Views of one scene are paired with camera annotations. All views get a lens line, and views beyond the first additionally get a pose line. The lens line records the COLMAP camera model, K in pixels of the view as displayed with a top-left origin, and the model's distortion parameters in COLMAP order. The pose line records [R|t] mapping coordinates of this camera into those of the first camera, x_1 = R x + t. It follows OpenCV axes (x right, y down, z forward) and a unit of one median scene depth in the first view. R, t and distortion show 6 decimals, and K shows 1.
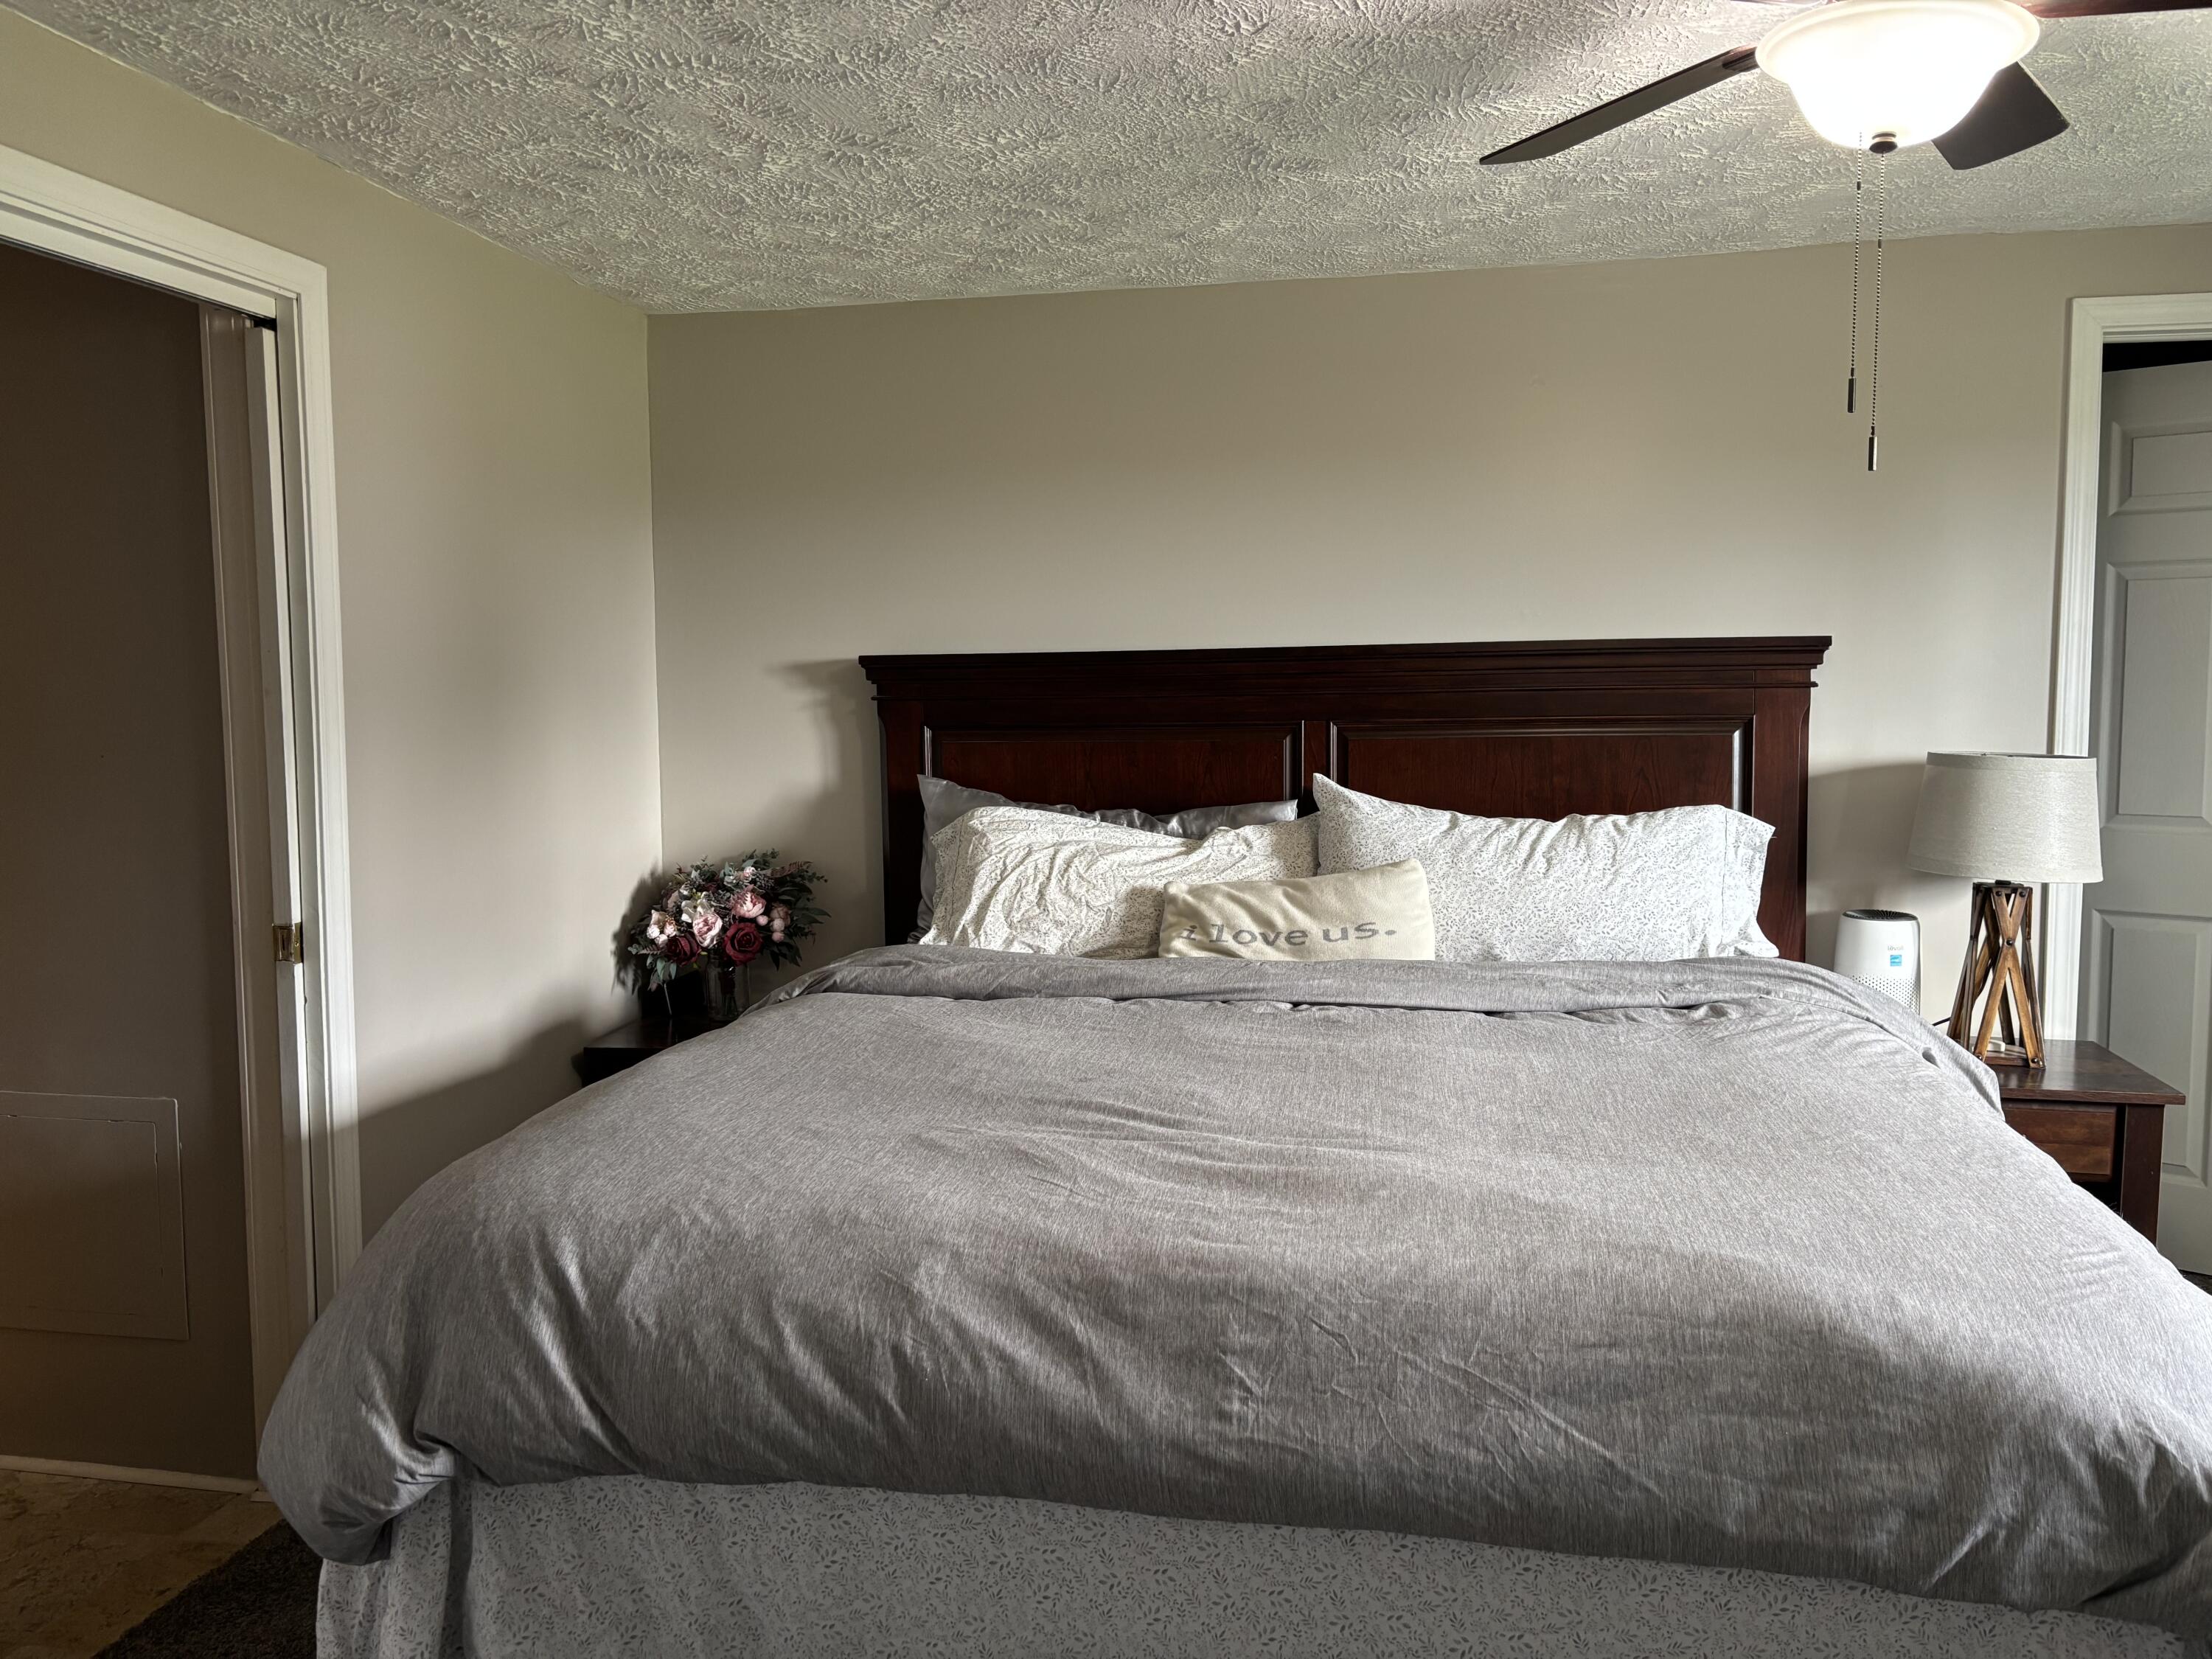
lens RADIAL K [[1684.3, 0, 1106.2], [0, 1684.3, 832.0], [0, 0, 1]] dist [0.061401, -0.064658]
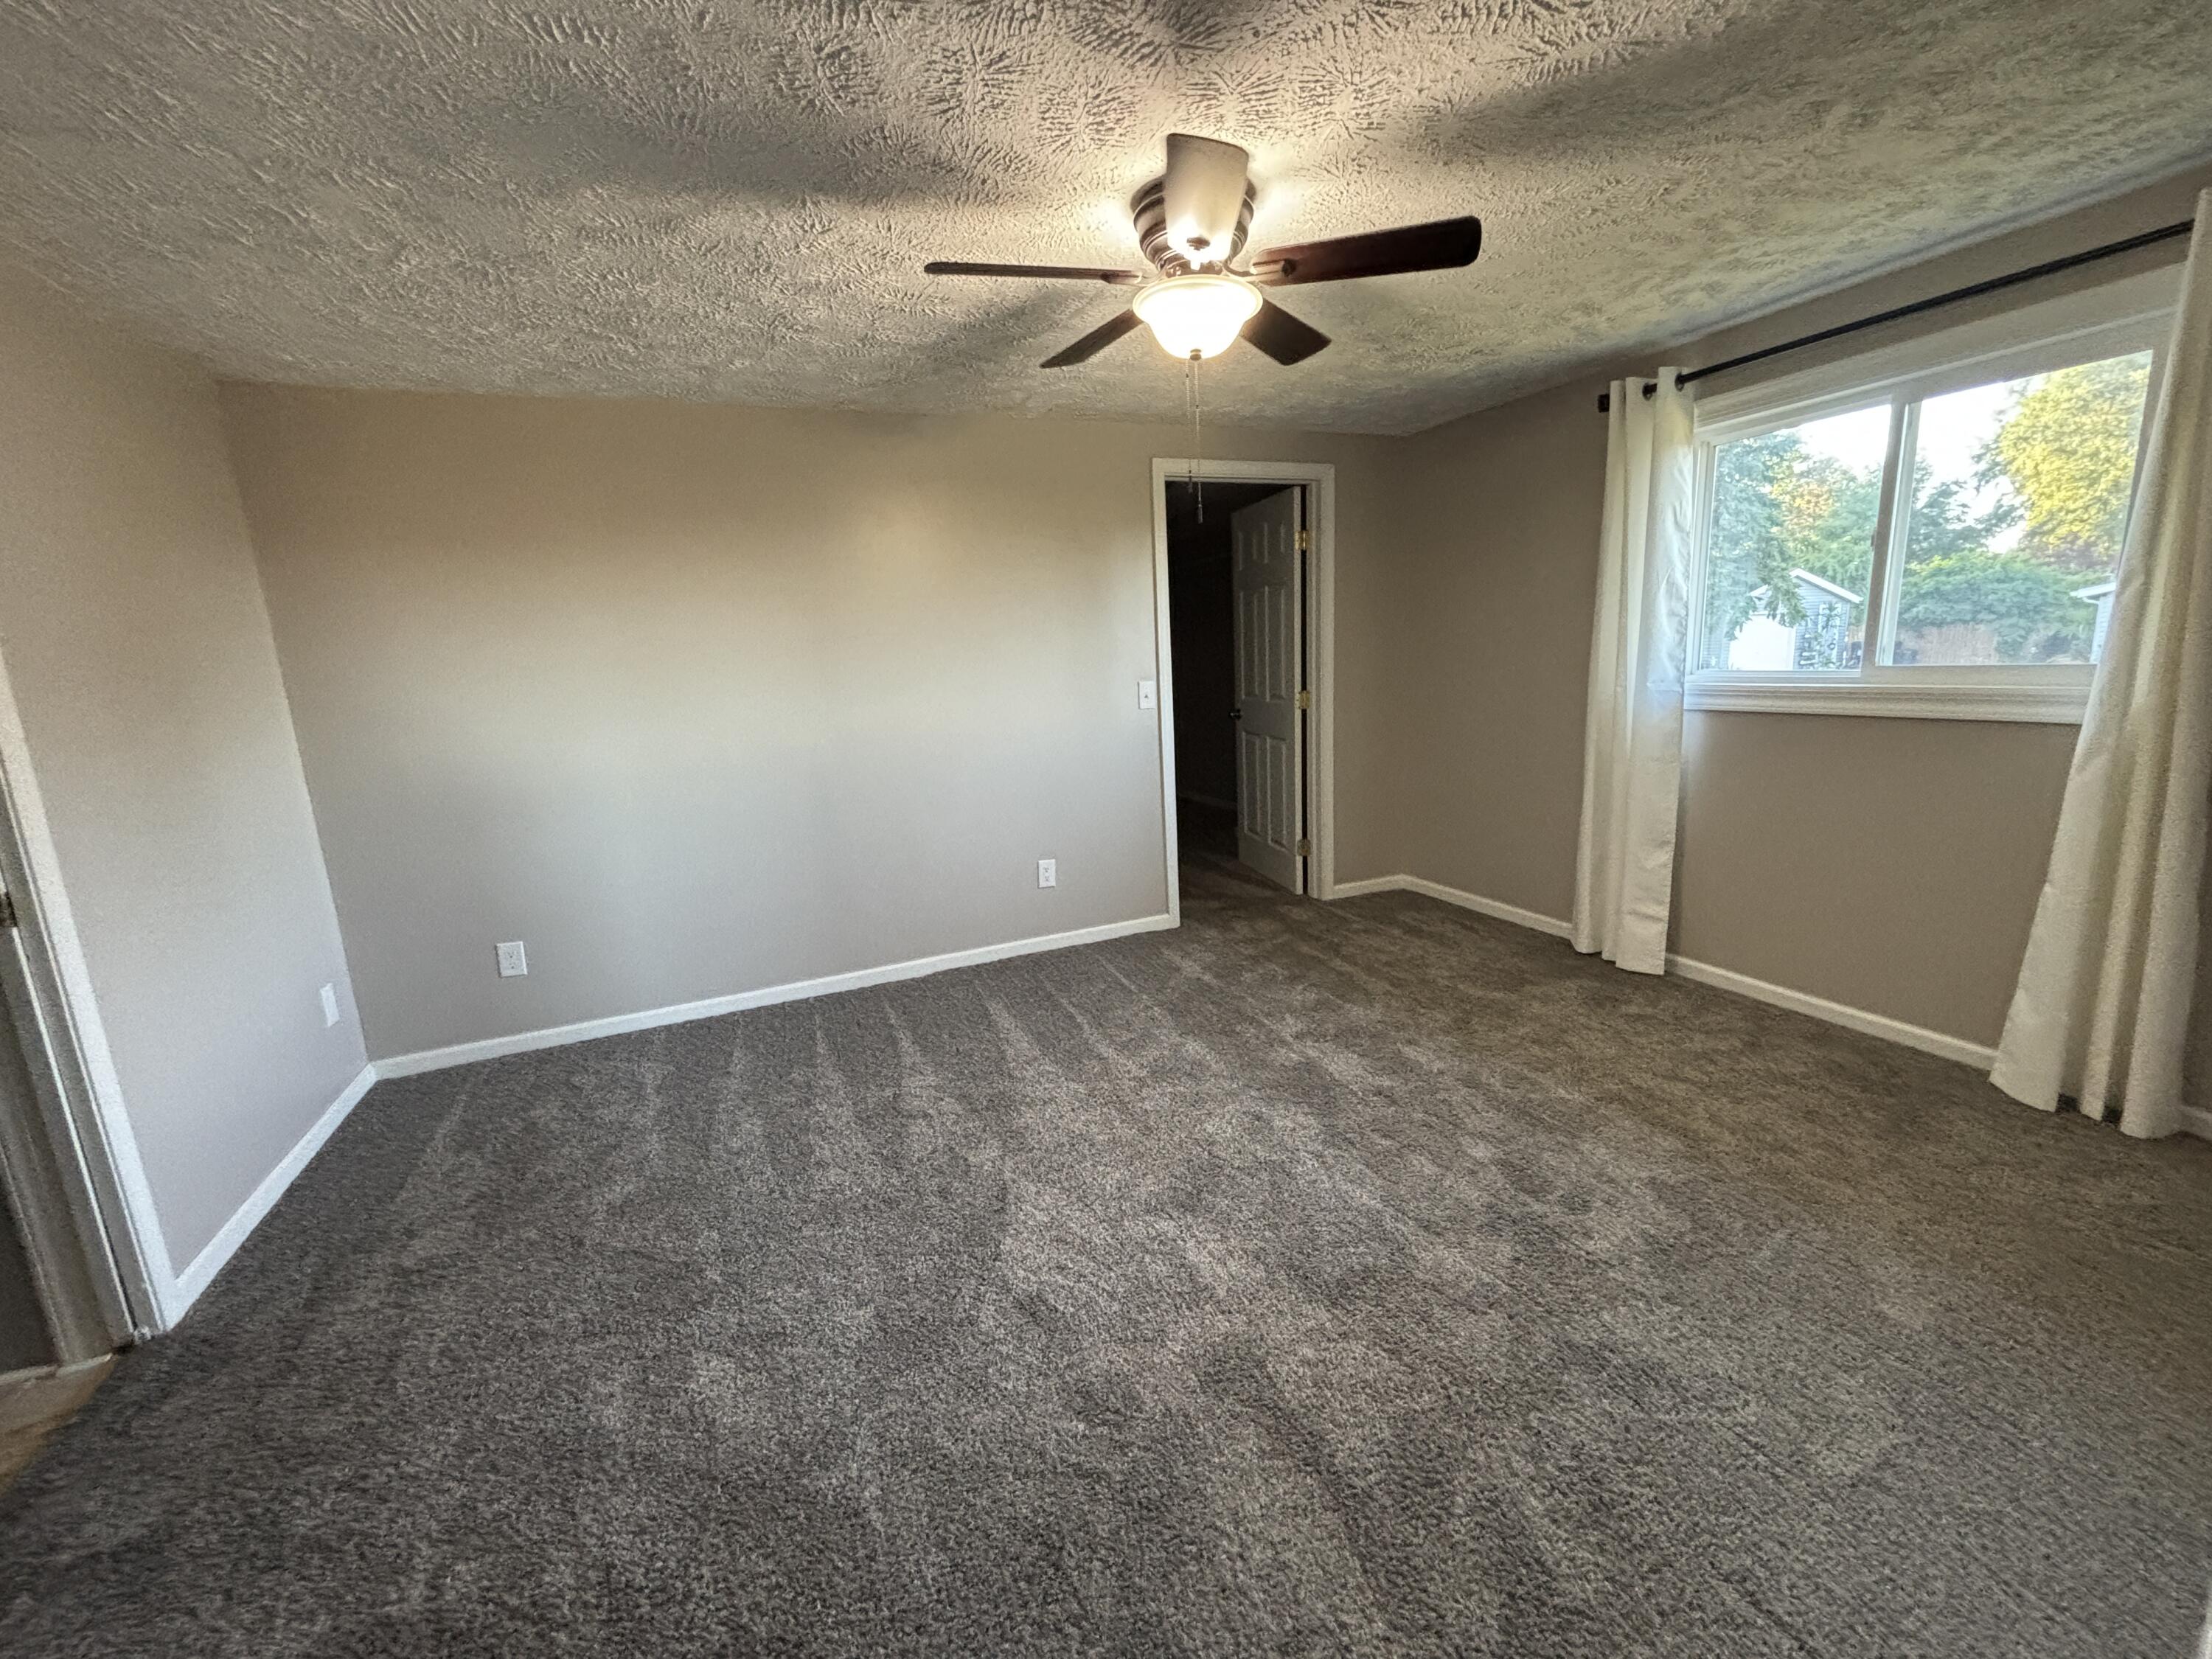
lens RADIAL K [[894.9, 0, 1099.0], [0, 894.9, 828.4], [0, 0, 1]] dist [0.003226, -0.000486]
pose [[0.828200, -0.142506, 0.542011, -0.272080], [0.093388, 0.988701, 0.117253, 0.013091], [-0.552597, -0.046492, 0.832151, 0.146813]]
